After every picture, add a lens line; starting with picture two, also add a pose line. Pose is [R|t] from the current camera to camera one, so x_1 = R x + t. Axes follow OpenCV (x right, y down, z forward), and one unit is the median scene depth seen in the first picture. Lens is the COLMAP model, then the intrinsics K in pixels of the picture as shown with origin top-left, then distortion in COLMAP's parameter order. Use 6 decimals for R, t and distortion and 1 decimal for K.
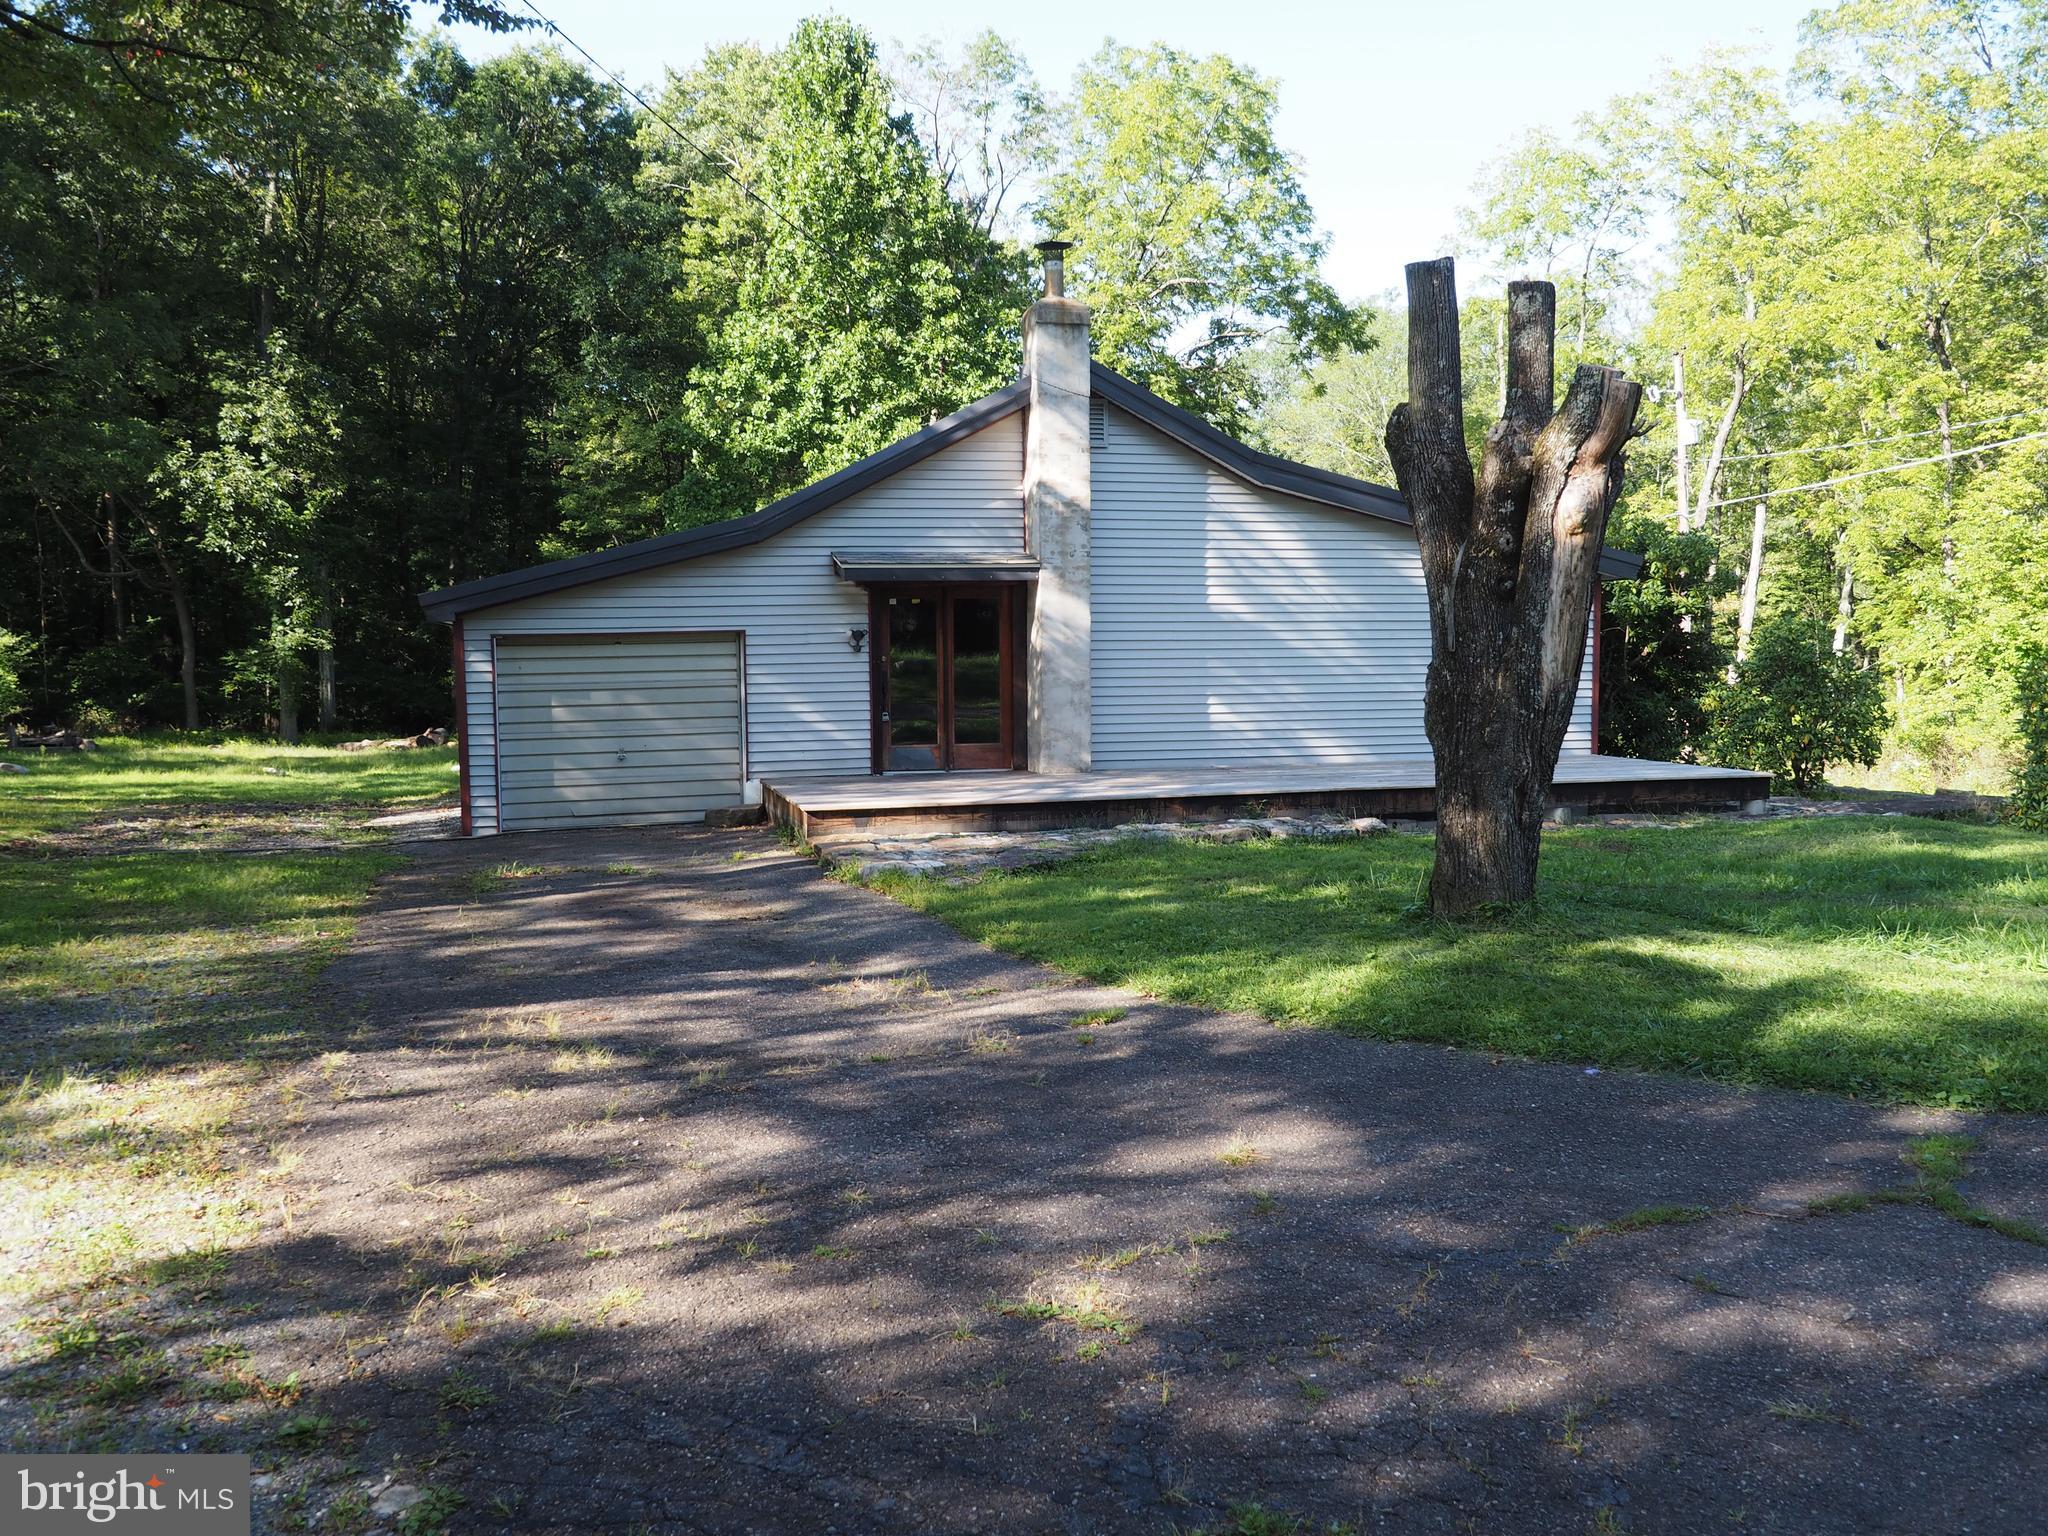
lens RADIAL K [[1768.1, 0, 1033.0], [0, 1768.1, 779.5], [0, 0, 1]] dist [0.005072, -0.016930]
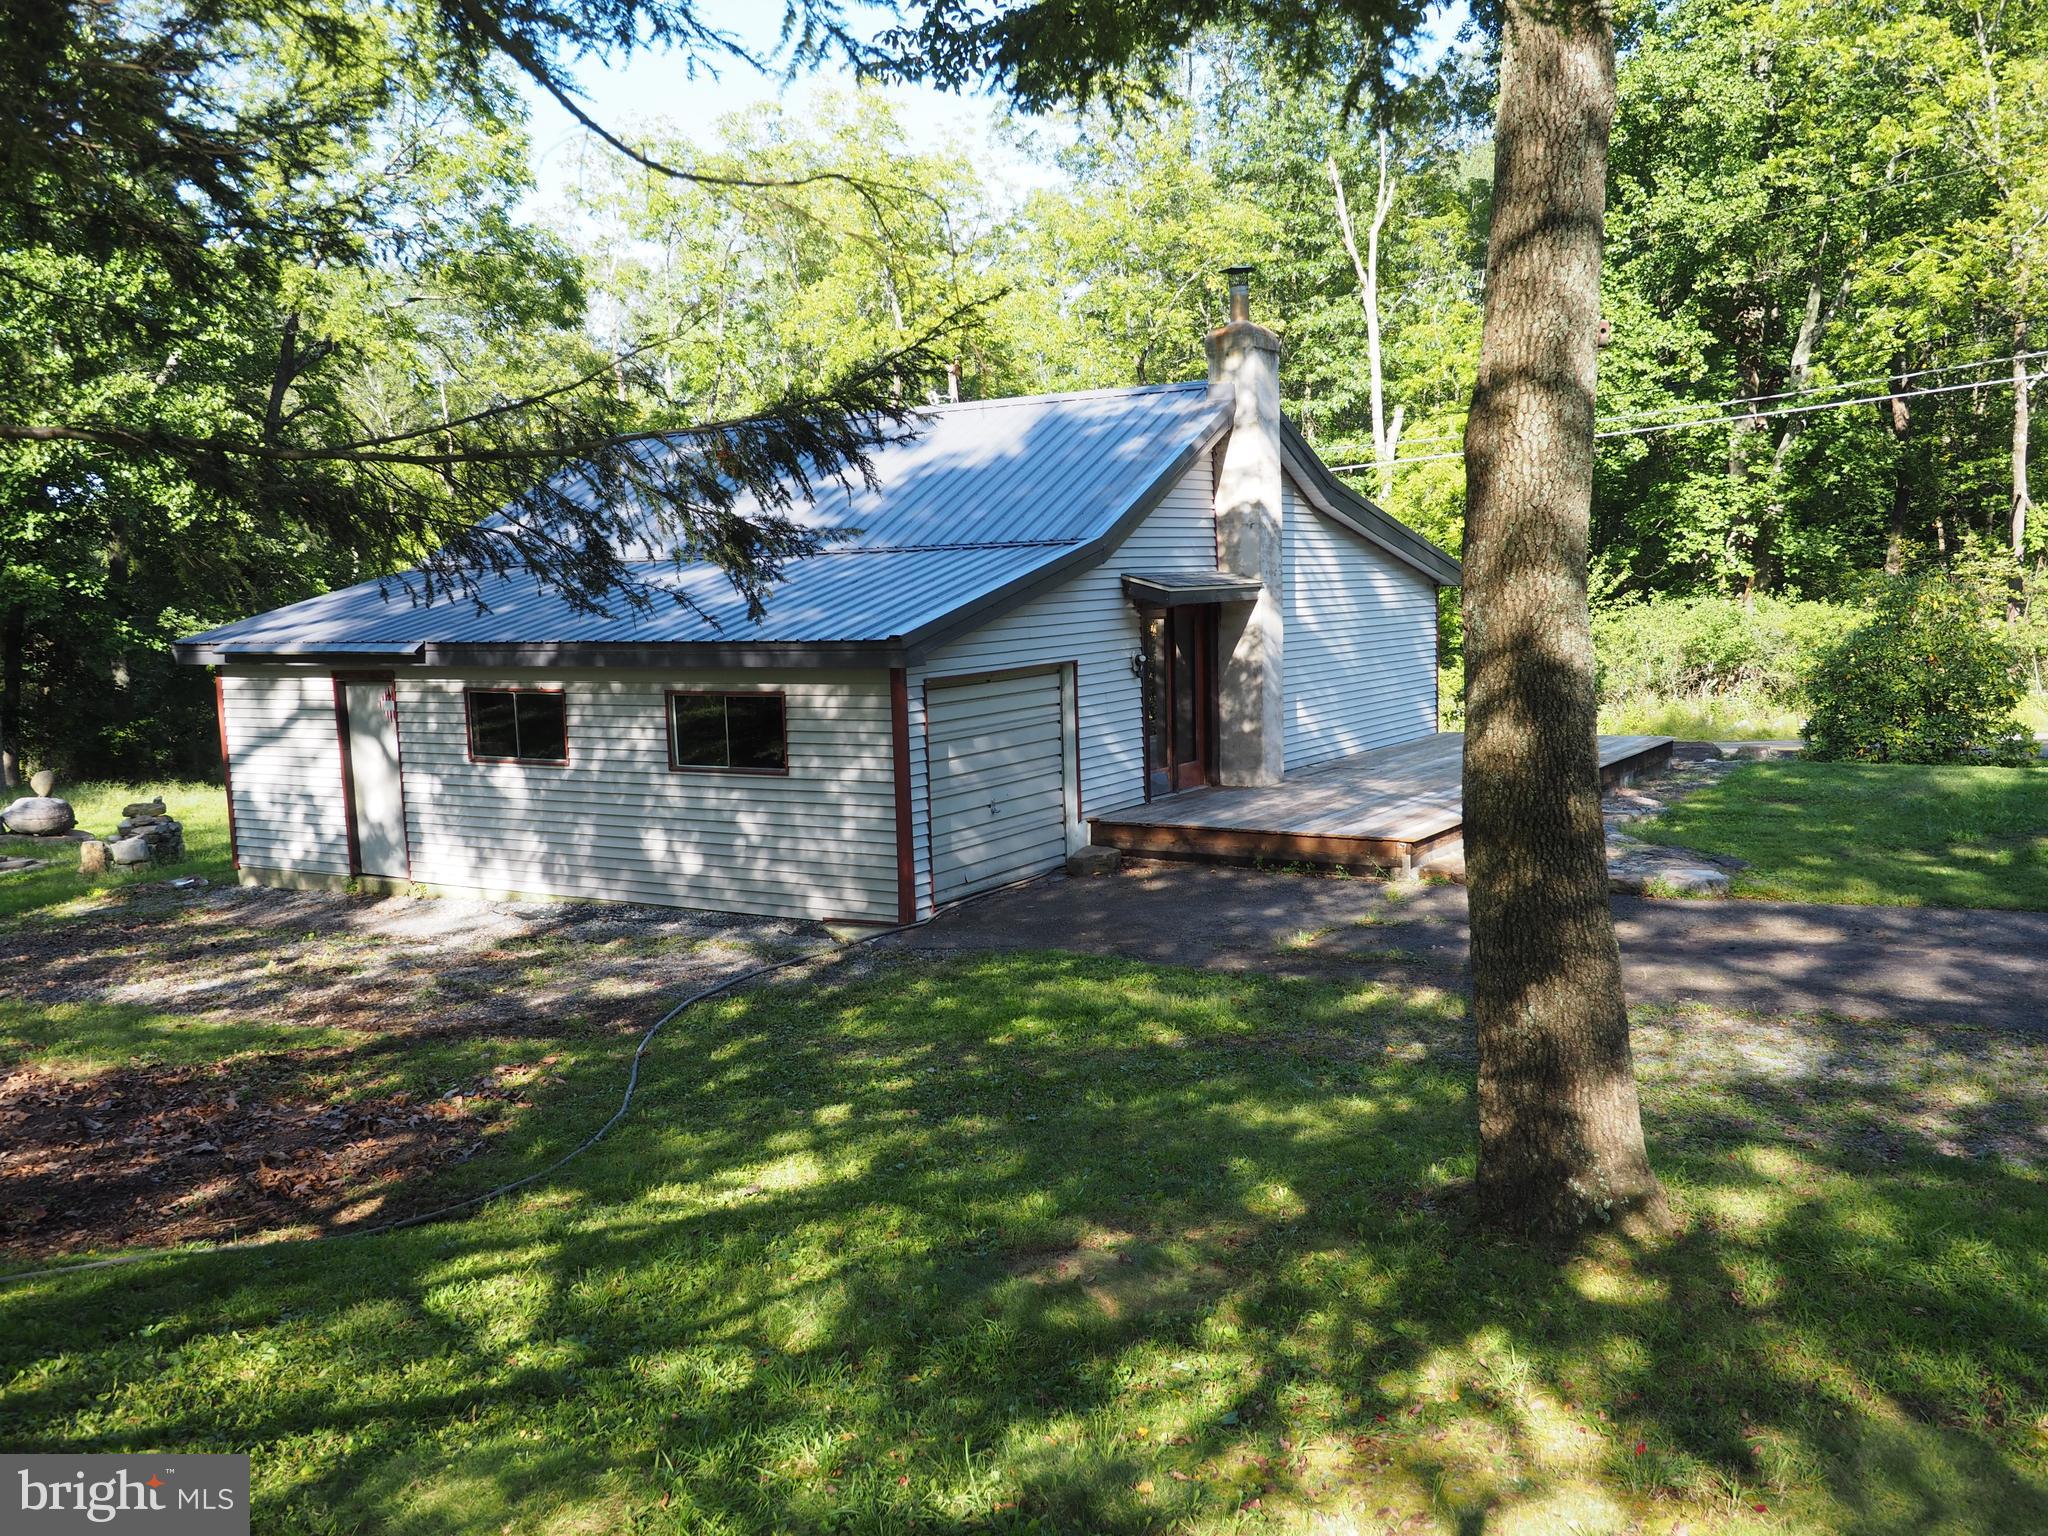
lens RADIAL K [[1768.1, 0, 1023.0], [0, 1768.1, 758.3], [0, 0, 1]] dist [0.005072, -0.016930]
pose [[0.743724, -0.084212, 0.663162, -0.776155], [0.072340, 0.996346, 0.045394, -0.074418], [-0.664562, 0.014212, 0.747098, 0.312116]]
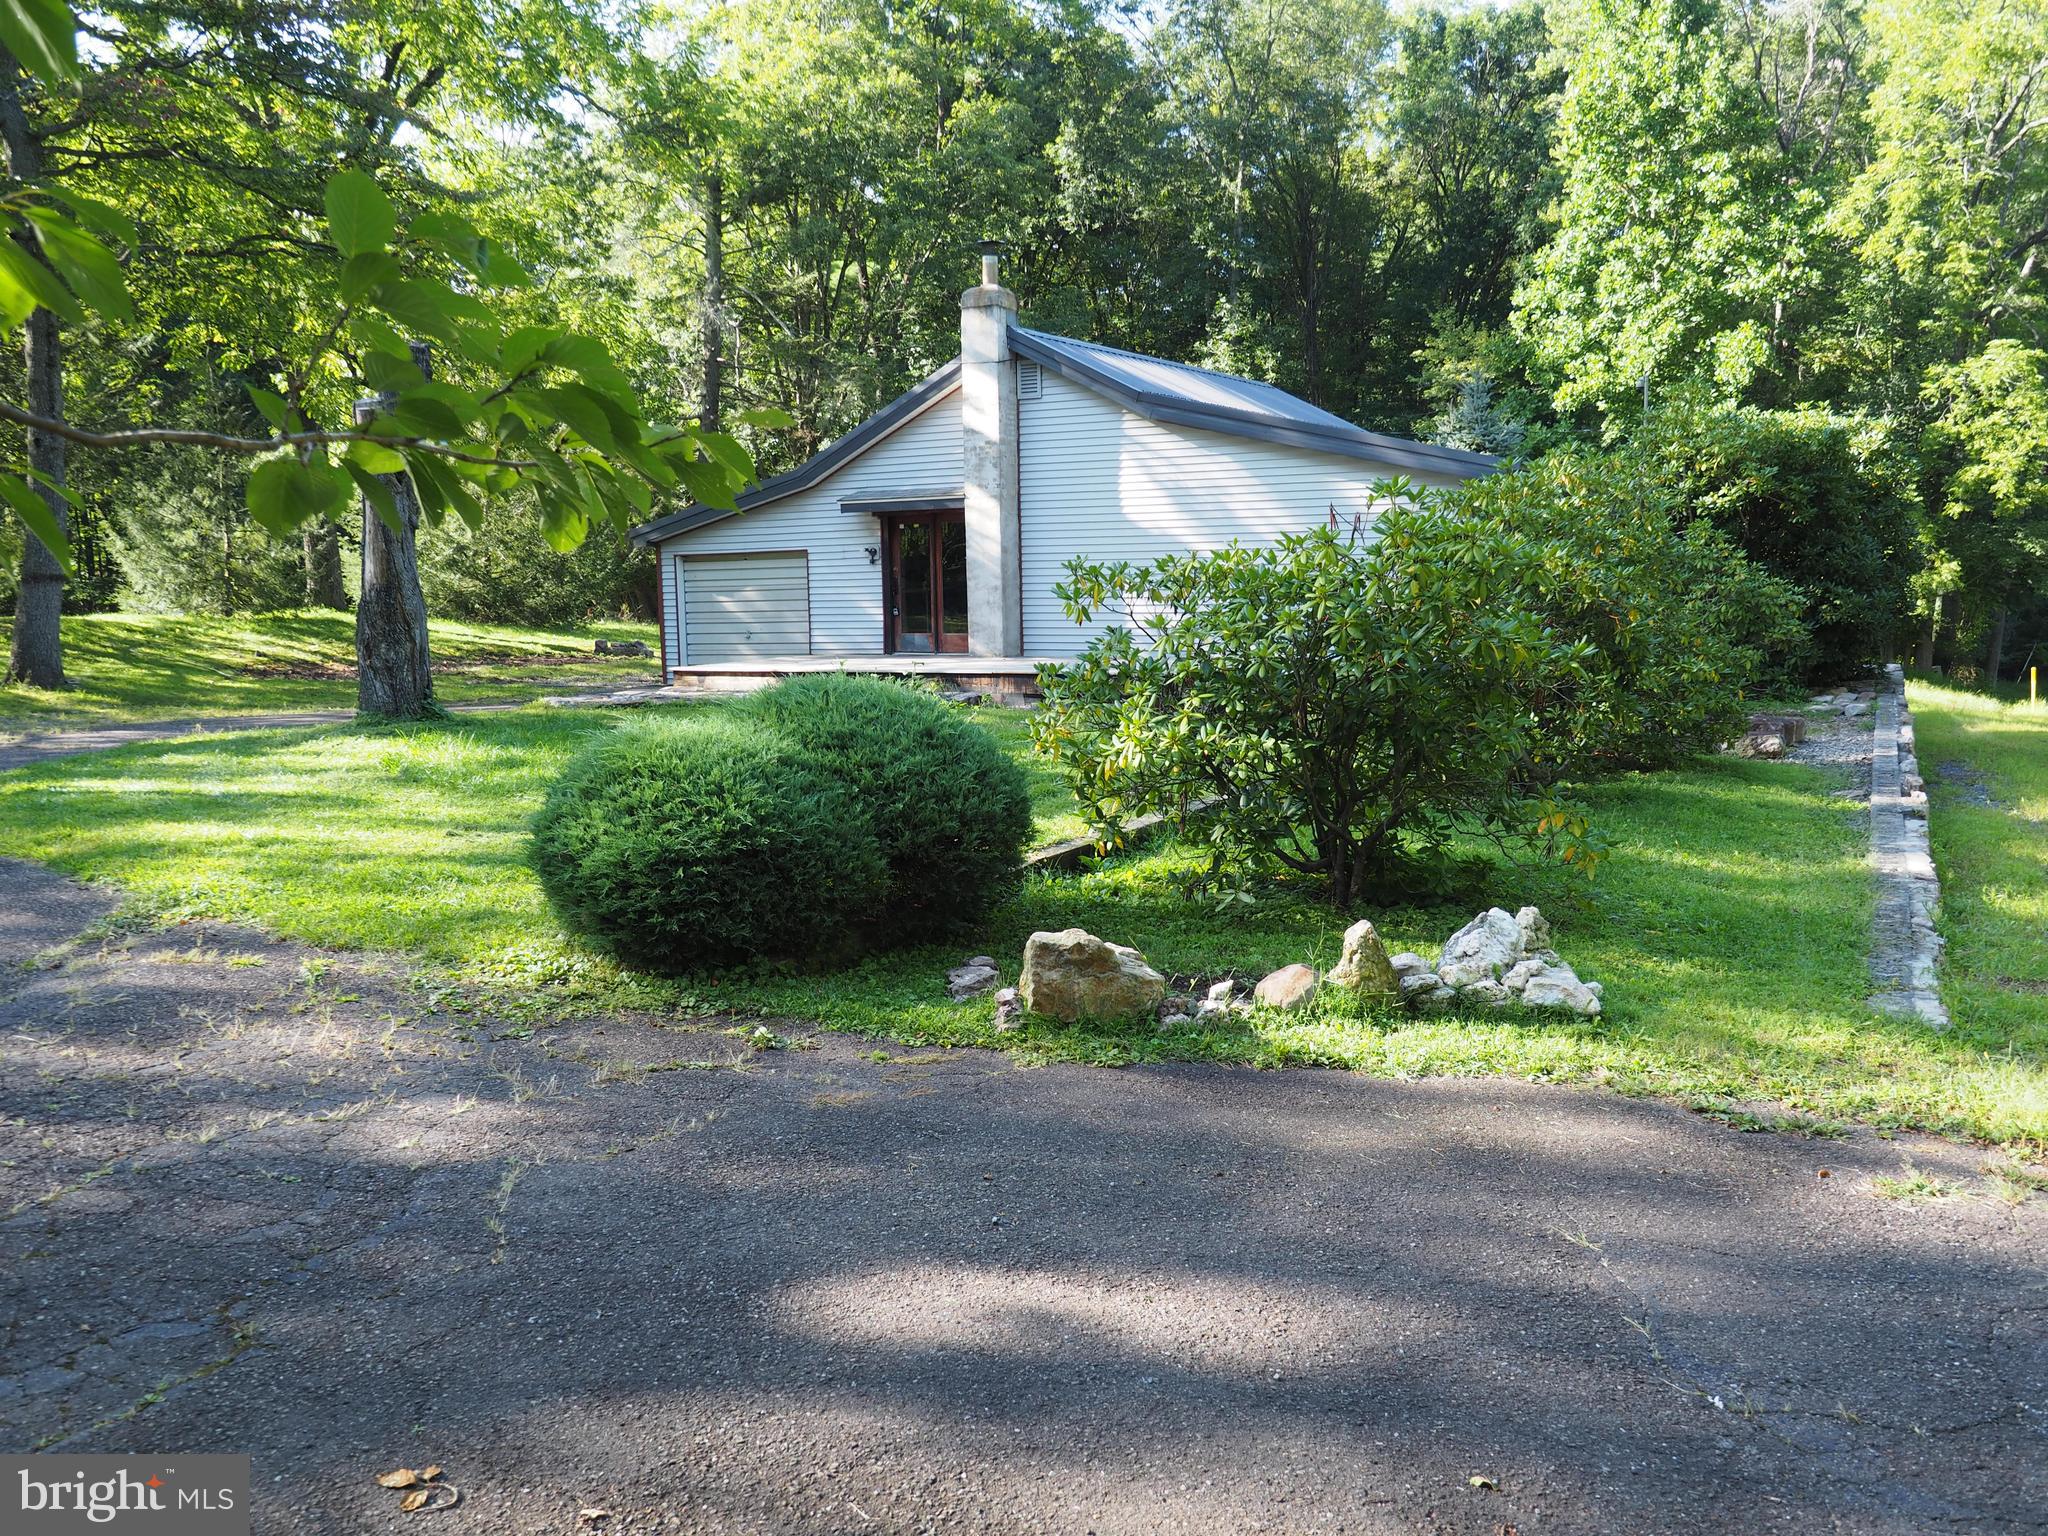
lens RADIAL K [[1768.1, 0, 1025.9], [0, 1768.1, 757.4], [0, 0, 1]] dist [0.005072, -0.016930]
pose [[0.704036, 0.071583, -0.706547, 0.951093], [-0.042945, 0.997378, 0.058256, -0.007300], [0.708865, -0.010671, 0.705264, 0.111284]]
